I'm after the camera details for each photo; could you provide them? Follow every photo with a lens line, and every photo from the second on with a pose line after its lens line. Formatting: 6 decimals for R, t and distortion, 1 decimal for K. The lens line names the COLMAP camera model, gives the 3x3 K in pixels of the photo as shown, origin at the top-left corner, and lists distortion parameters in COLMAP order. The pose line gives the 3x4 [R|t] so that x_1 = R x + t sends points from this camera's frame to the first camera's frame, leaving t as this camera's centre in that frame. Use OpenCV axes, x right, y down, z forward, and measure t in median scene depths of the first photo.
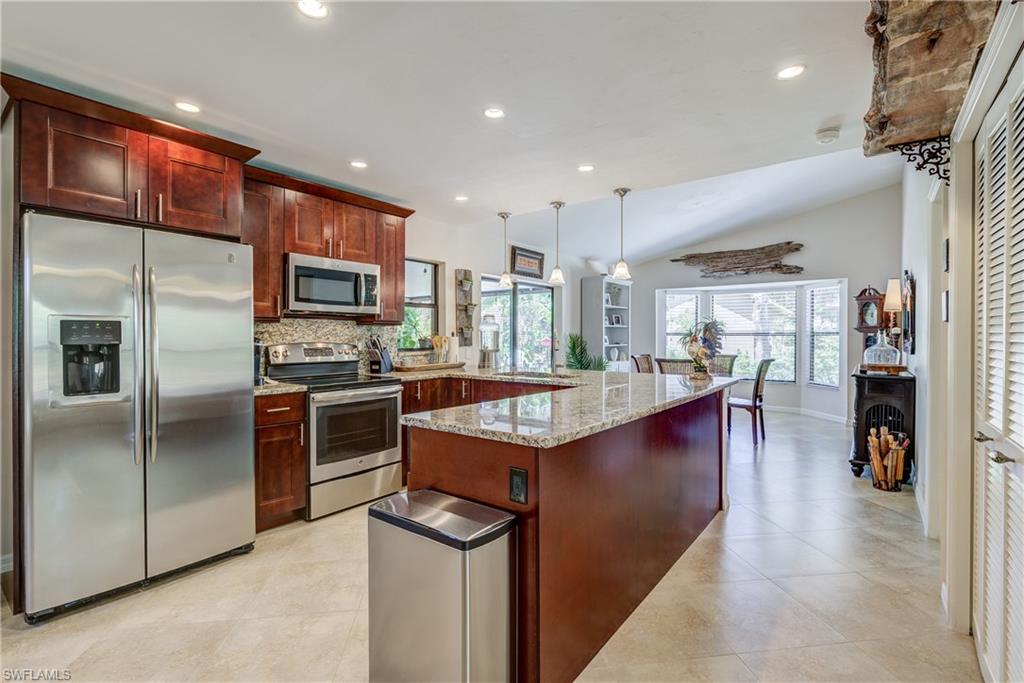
lens RADIAL K [[461.1, 0, 518.4], [0, 461.1, 338.8], [0, 0, 1]] dist [-0.007104, 0.000191]
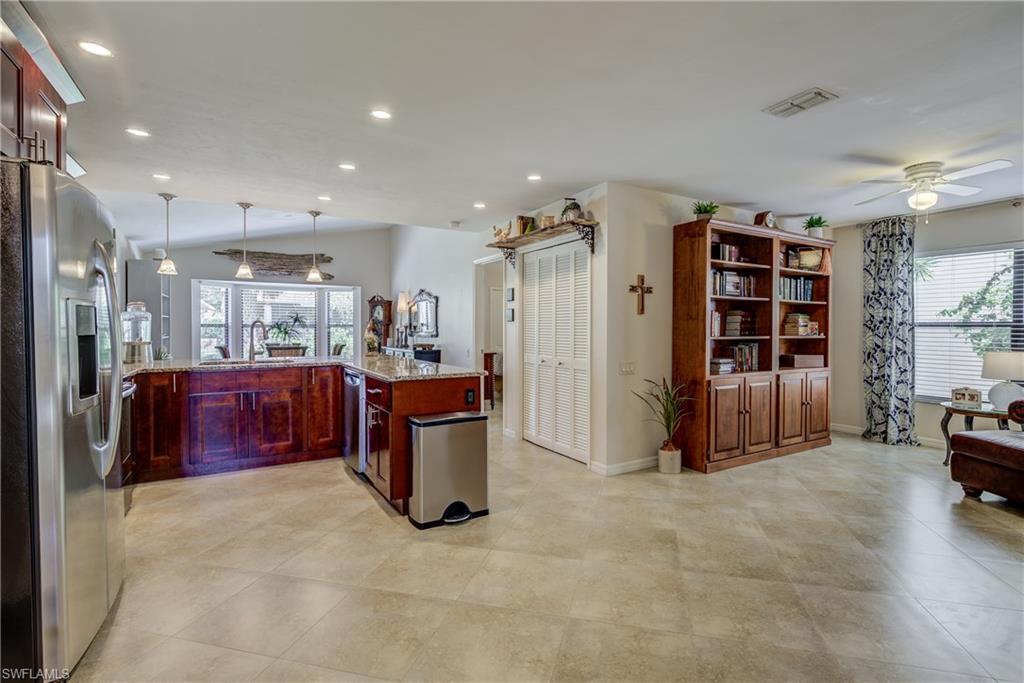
lens RADIAL K [[461.1, 0, 518.4], [0, 461.1, 338.8], [0, 0, 1]] dist [-0.007104, 0.000191]
pose [[0.388242, -0.020517, 0.921329, -0.383500], [0.004517, 0.999782, 0.020361, 0.001867], [-0.921546, -0.003743, 0.388250, -0.004796]]
